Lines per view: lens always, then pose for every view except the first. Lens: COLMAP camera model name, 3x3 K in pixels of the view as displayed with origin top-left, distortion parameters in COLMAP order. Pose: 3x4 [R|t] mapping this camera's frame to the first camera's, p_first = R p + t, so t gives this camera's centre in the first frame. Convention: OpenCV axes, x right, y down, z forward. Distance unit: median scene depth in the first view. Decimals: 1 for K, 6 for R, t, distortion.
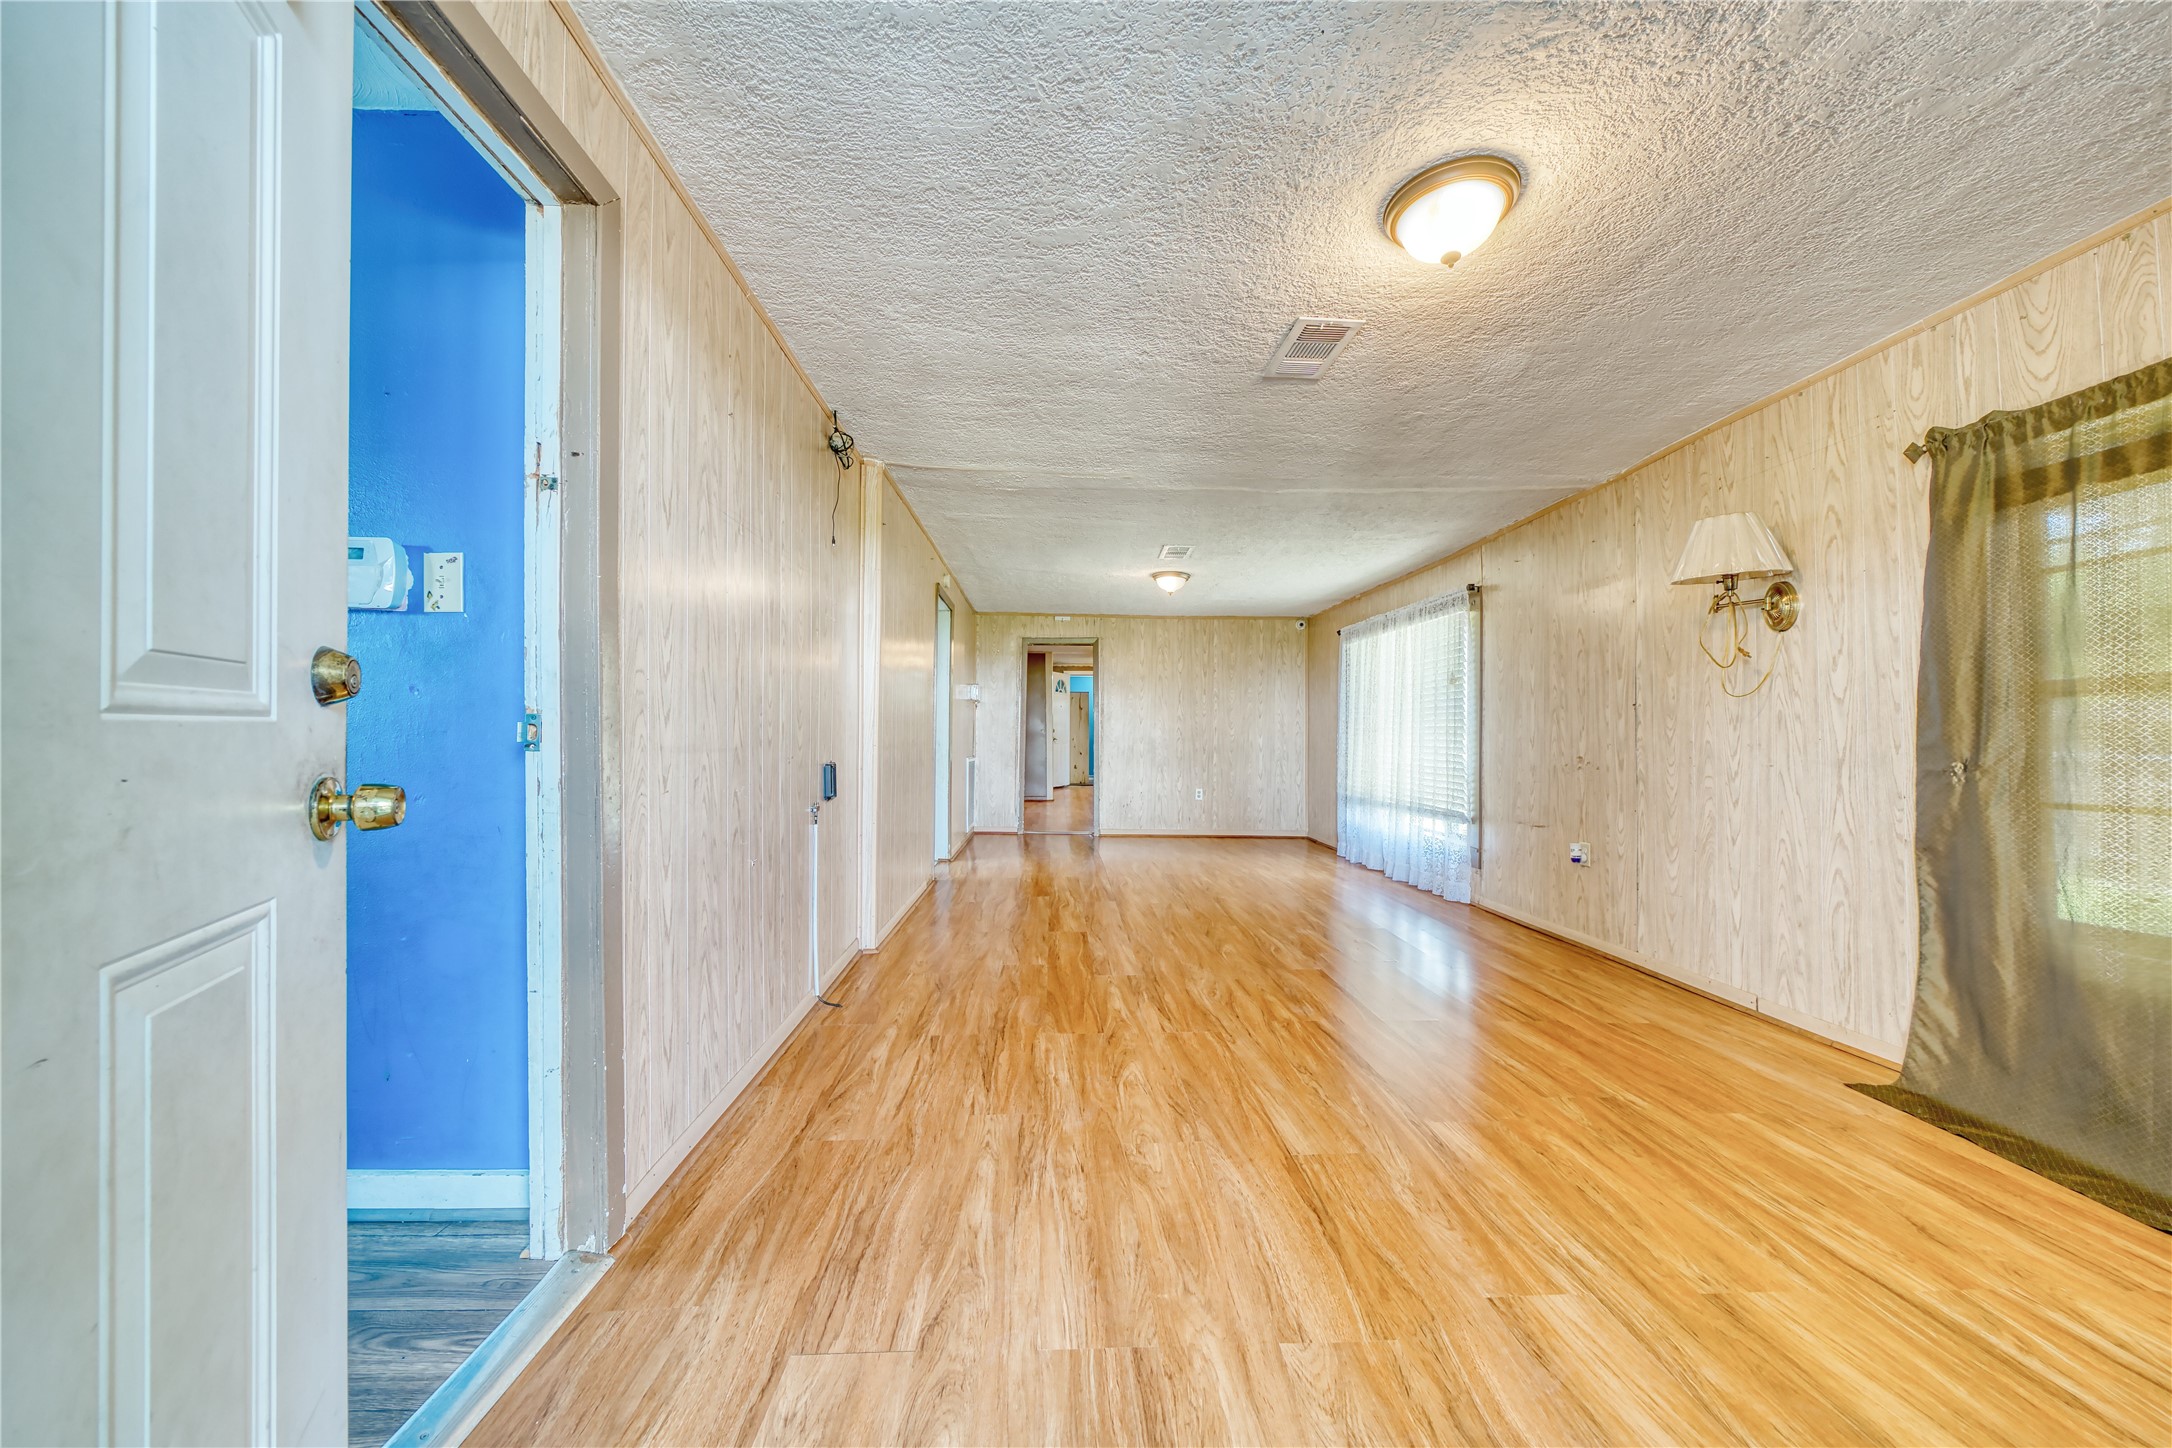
lens RADIAL K [[753.3, 0, 1083.5], [0, 753.3, 727.7], [0, 0, 1]] dist [-0.005967, 0.000276]
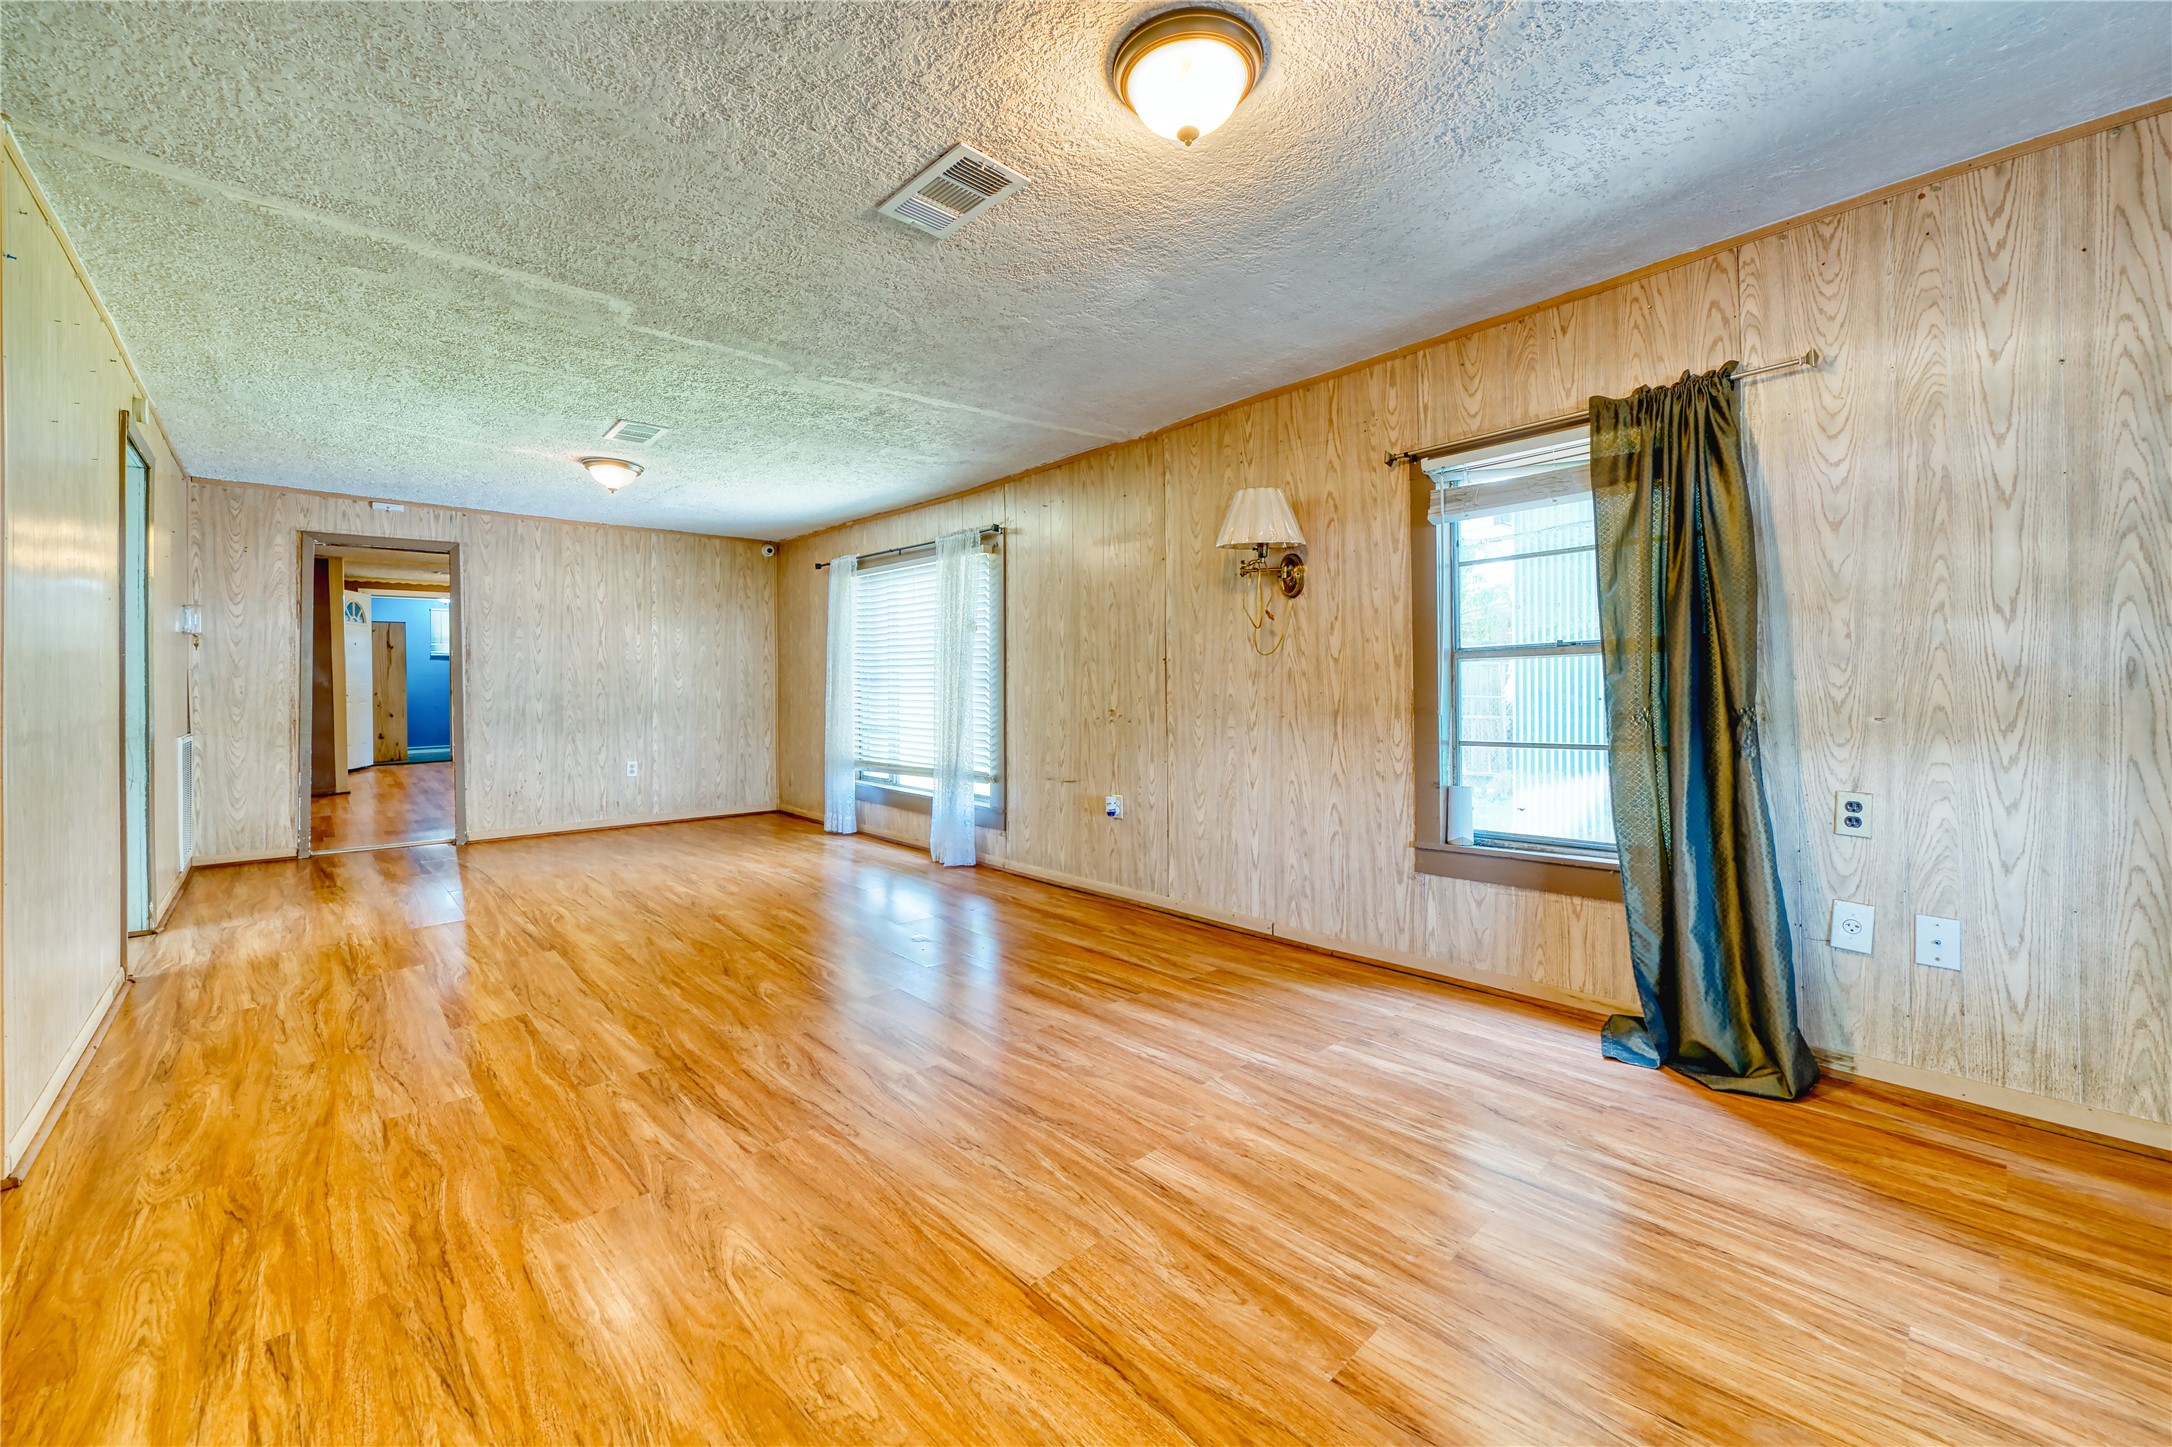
lens RADIAL K [[850.2, 0, 1086.1], [0, 850.2, 685.0], [0, 0, 1]] dist [0.001085, 0.000064]
pose [[0.759914, -0.014921, 0.649853, -0.118857], [0.003781, 0.999821, 0.018535, -0.018441], [-0.650013, -0.011628, 0.759834, 0.190935]]
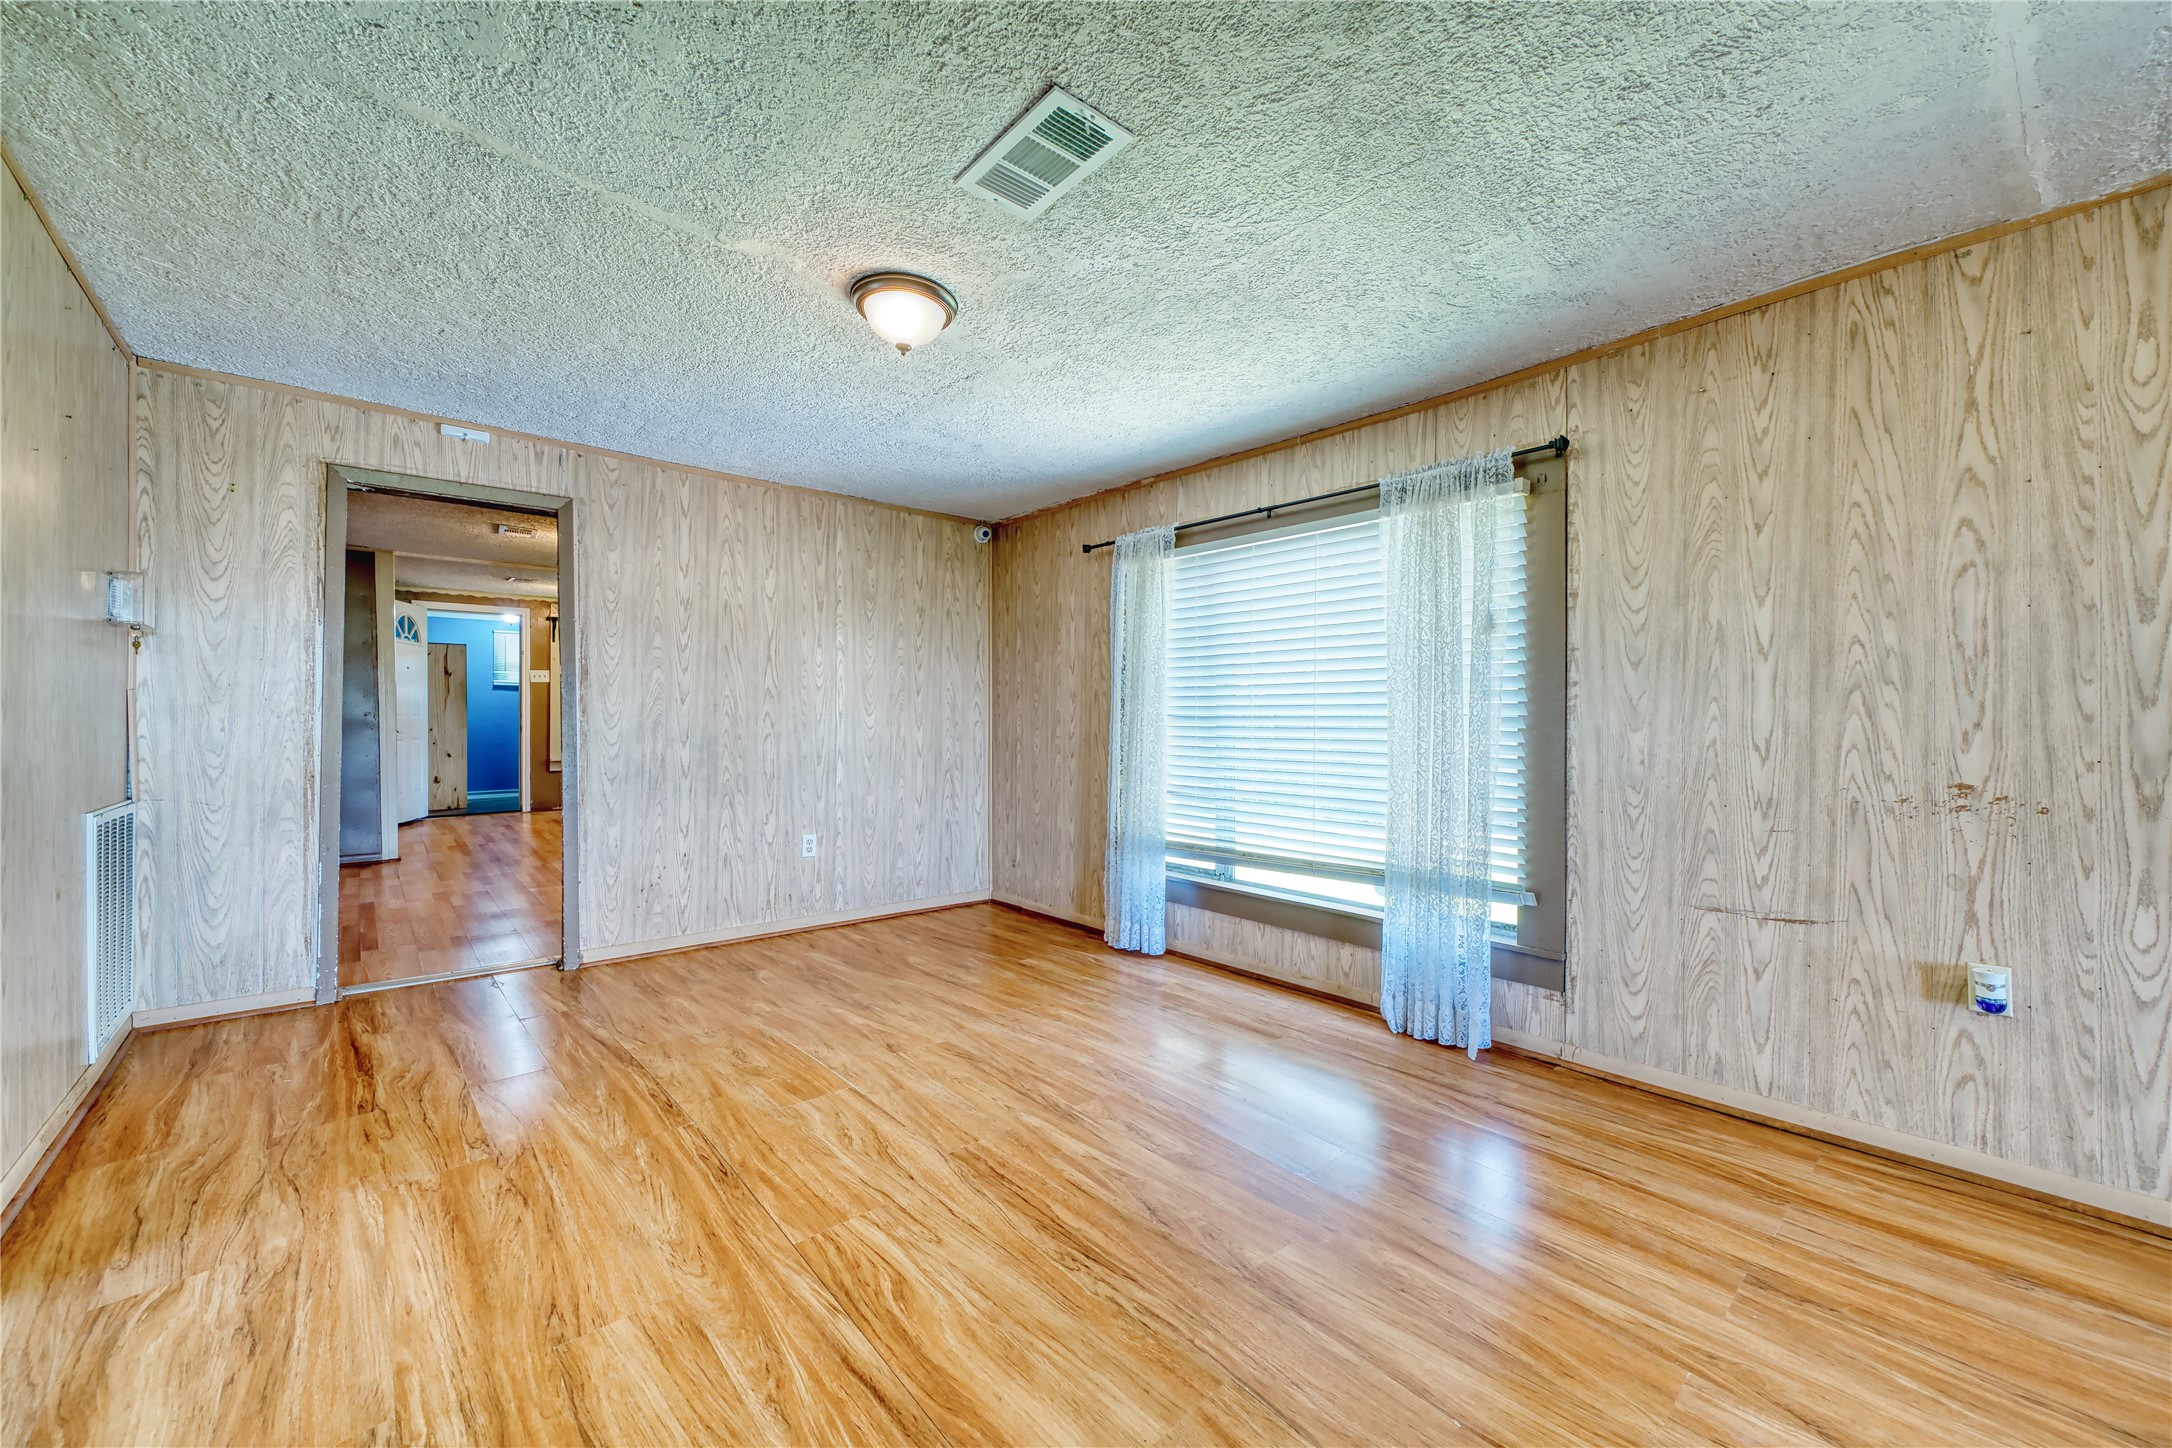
lens RADIAL K [[824.1, 0, 1086.8], [0, 824.1, 725.7], [0, 0, 1]] dist [0.000393, -0.000181]
pose [[0.771634, -0.008456, 0.636010, -0.127536], [-0.005178, 0.999795, 0.019575, -0.007694], [-0.636045, -0.018398, 0.771432, 1.121325]]
